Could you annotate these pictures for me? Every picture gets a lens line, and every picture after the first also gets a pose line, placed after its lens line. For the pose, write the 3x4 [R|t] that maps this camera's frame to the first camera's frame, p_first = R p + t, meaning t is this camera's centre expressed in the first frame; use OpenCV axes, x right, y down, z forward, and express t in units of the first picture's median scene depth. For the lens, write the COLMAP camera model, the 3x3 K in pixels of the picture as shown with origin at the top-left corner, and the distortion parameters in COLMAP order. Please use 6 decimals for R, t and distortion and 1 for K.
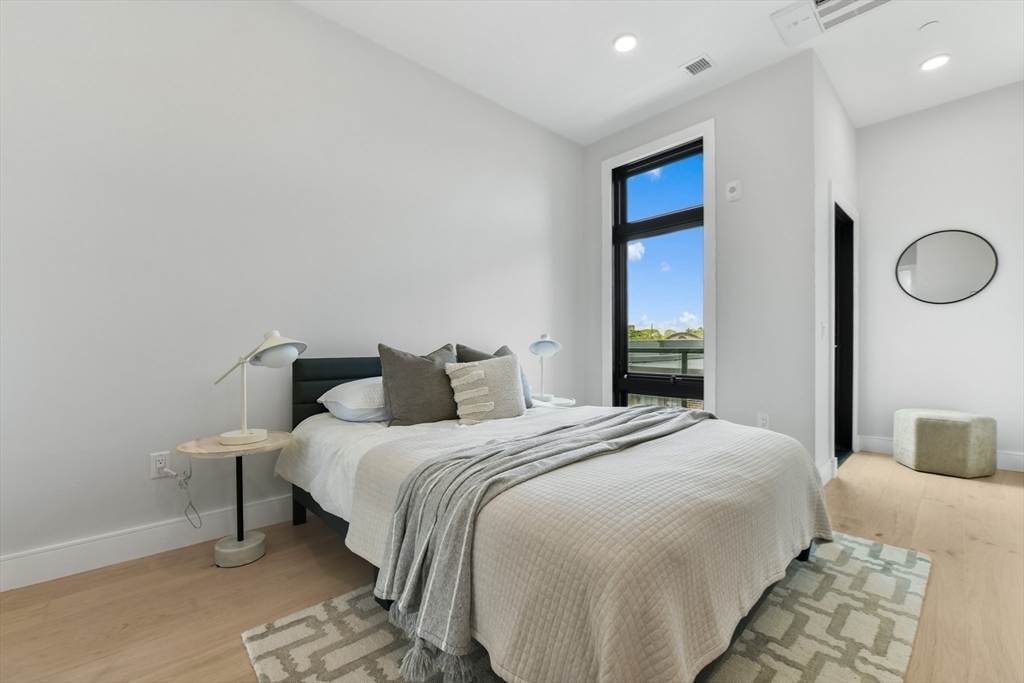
lens RADIAL K [[431.3, 0, 513.2], [0, 431.3, 344.0], [0, 0, 1]] dist [-0.010916, 0.000380]
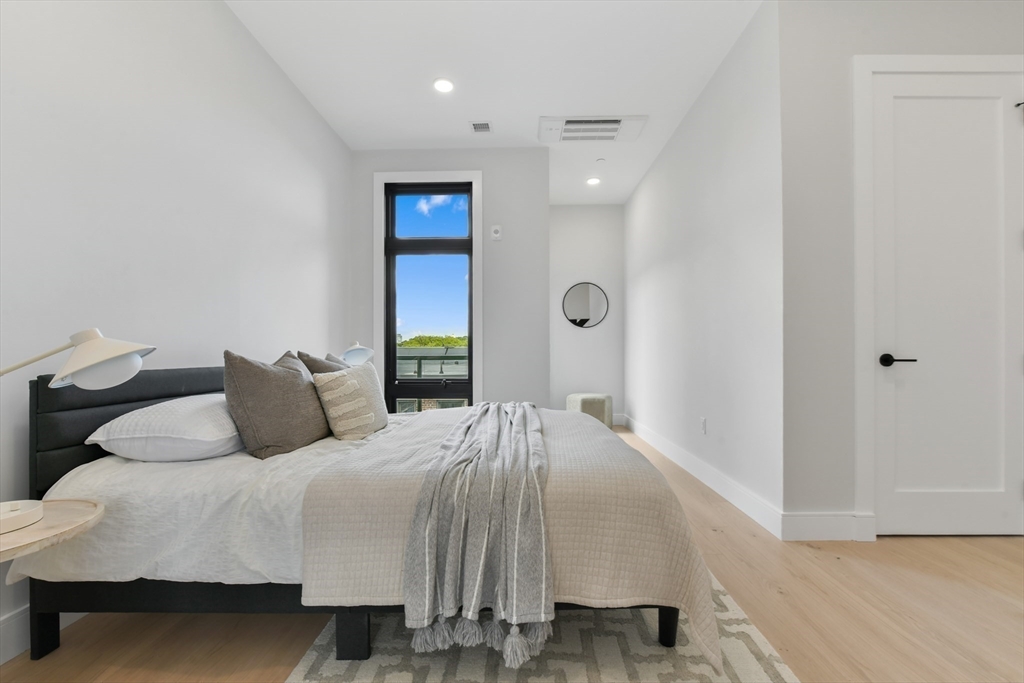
lens RADIAL K [[421.4, 0, 513.9], [0, 421.4, 346.3], [0, 0, 1]] dist [-0.010779, -0.000732]
pose [[0.688554, 0.011338, 0.725096, -0.391188], [-0.001461, 0.999897, -0.014247, 0.001143], [-0.725184, 0.008751, 0.688500, 0.108556]]
